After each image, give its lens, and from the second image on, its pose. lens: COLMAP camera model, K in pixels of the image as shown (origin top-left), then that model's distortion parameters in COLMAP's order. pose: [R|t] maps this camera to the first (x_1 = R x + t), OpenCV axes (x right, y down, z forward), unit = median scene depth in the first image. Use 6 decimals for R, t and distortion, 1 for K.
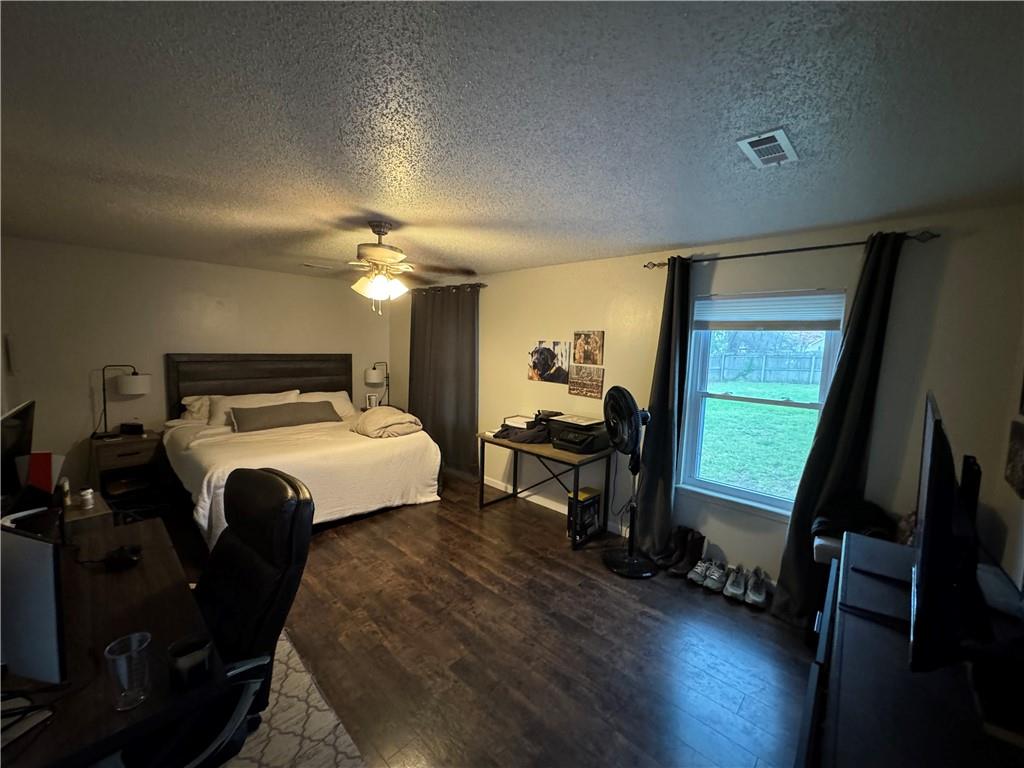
lens RADIAL K [[407.8, 0, 509.9], [0, 407.8, 379.6], [0, 0, 1]] dist [-0.001289, 0.000077]
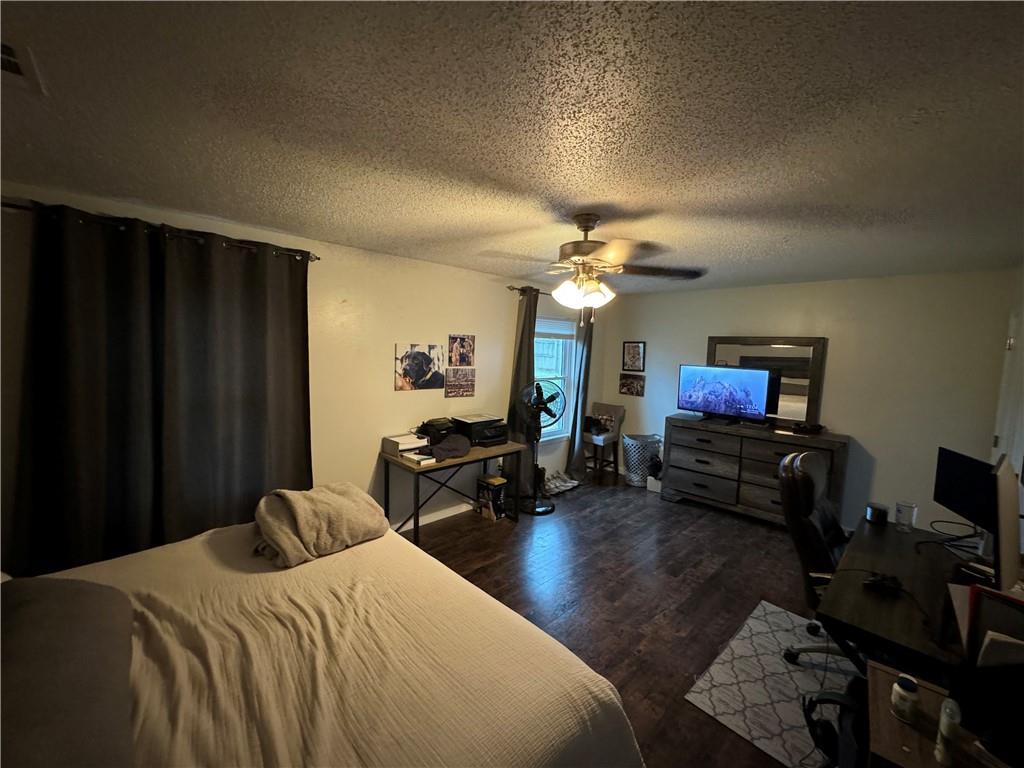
lens RADIAL K [[407.8, 0, 509.7], [0, 407.8, 383.3], [0, 0, 1]] dist [-0.001289, 0.000077]
pose [[0.048382, -0.119890, 0.991608, -0.847517], [0.061362, 0.991252, 0.116853, -0.108266], [-0.996942, 0.055193, 0.055315, 0.805762]]
